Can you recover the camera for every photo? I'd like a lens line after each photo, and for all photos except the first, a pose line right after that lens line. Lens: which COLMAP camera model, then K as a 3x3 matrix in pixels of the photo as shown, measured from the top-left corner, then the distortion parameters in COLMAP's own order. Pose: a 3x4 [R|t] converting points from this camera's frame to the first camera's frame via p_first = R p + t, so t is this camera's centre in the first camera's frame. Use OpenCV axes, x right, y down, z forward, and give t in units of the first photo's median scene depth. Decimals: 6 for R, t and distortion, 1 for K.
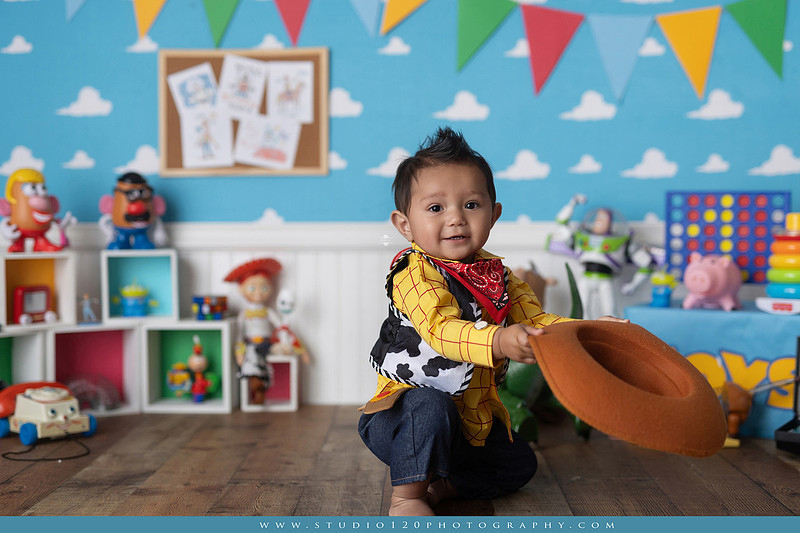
lens RADIAL K [[1188.0, 0, 402.5], [0, 1188.0, 256.9], [0, 0, 1]] dist [-0.008178, 0.018038]
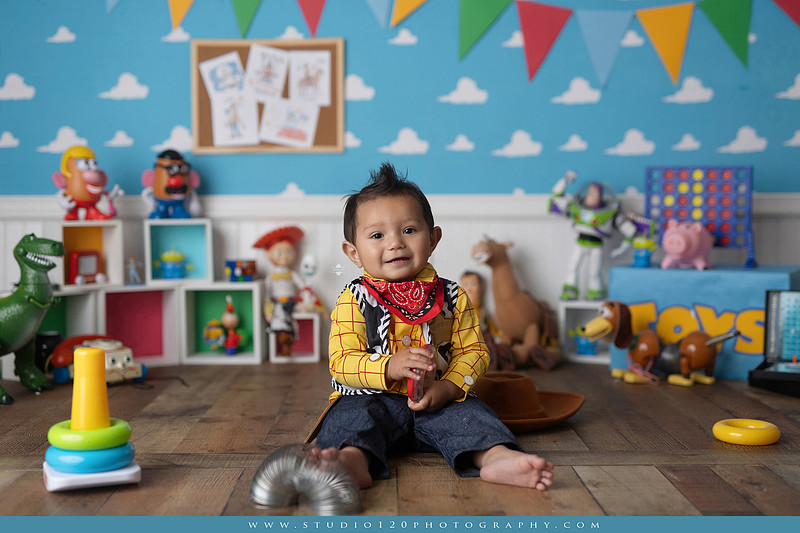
lens RADIAL K [[1161.7, 0, 408.0], [0, 1161.7, 269.4], [0, 0, 1]] dist [0.001262, -0.015470]
pose [[0.999510, -0.002873, 0.031169, -0.038999], [0.002107, 0.999695, 0.024592, 0.015004], [-0.031230, -0.024514, 0.999212, -0.101894]]
